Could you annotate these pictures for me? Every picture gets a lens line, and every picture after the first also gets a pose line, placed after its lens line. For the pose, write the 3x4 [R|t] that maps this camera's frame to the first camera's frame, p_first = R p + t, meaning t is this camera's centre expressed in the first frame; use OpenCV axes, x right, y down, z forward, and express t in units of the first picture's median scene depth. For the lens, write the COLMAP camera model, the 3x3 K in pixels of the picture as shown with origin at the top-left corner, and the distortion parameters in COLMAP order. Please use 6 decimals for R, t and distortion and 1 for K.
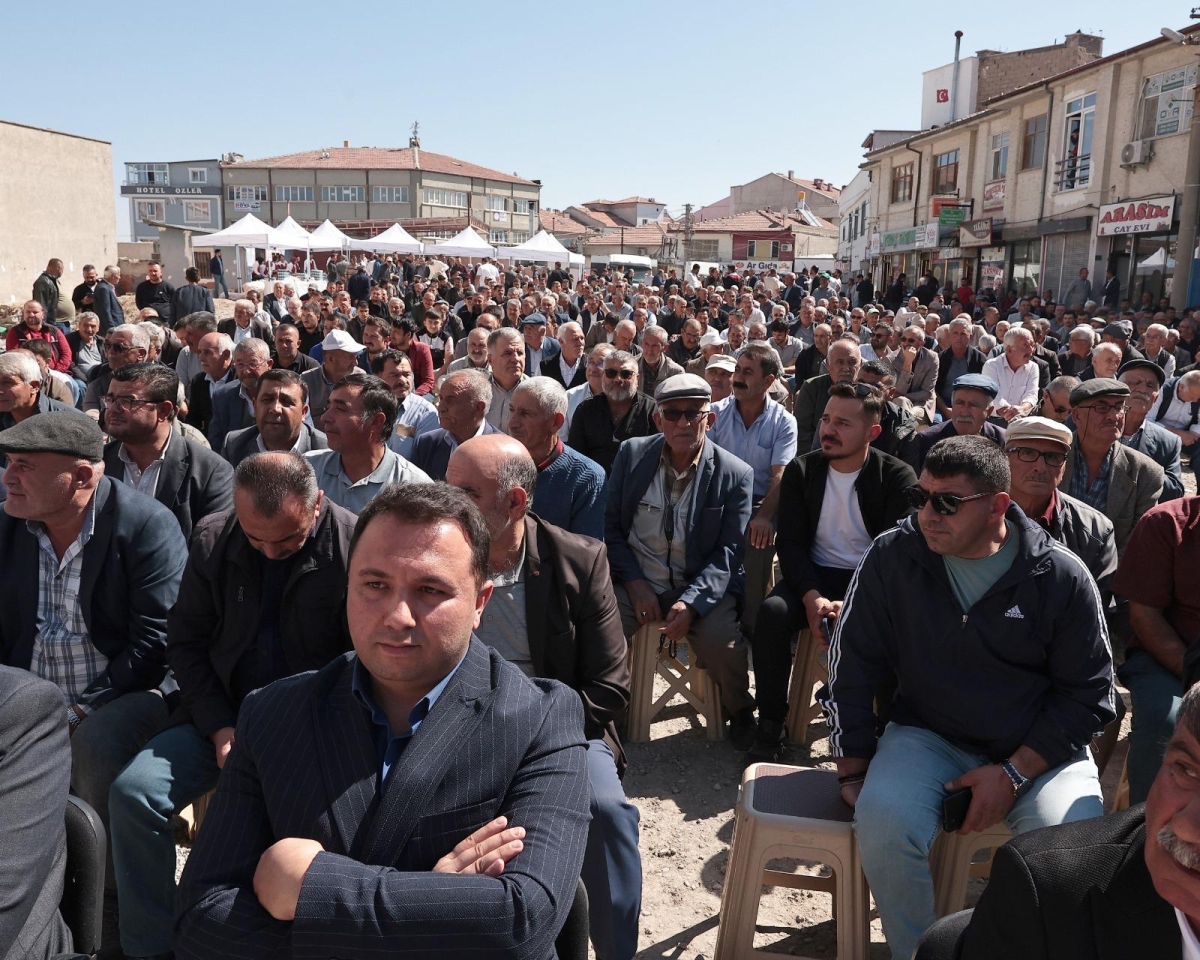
lens RADIAL K [[1037.5, 0, 598.1], [0, 1037.5, 520.0], [0, 0, 1]] dist [-0.033796, 0.004537]
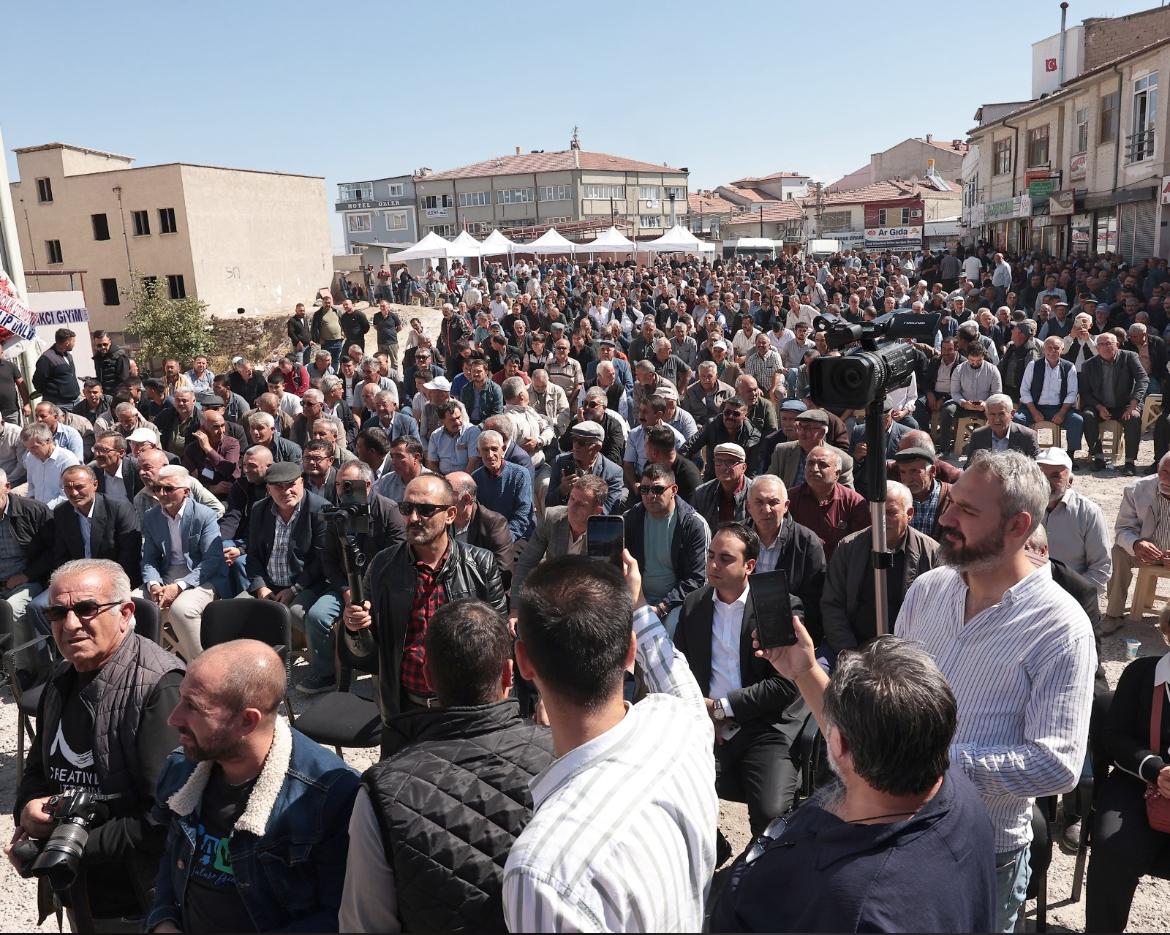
lens RADIAL K [[1011.6, 0, 583.1], [0, 1011.6, 506.5], [0, 0, 1]] dist [-0.033796, 0.004537]
pose [[0.977612, -0.020152, -0.209446, 0.068310], [0.027726, 0.999061, 0.033286, -0.005397], [0.208579, -0.038348, 0.977253, -0.121062]]
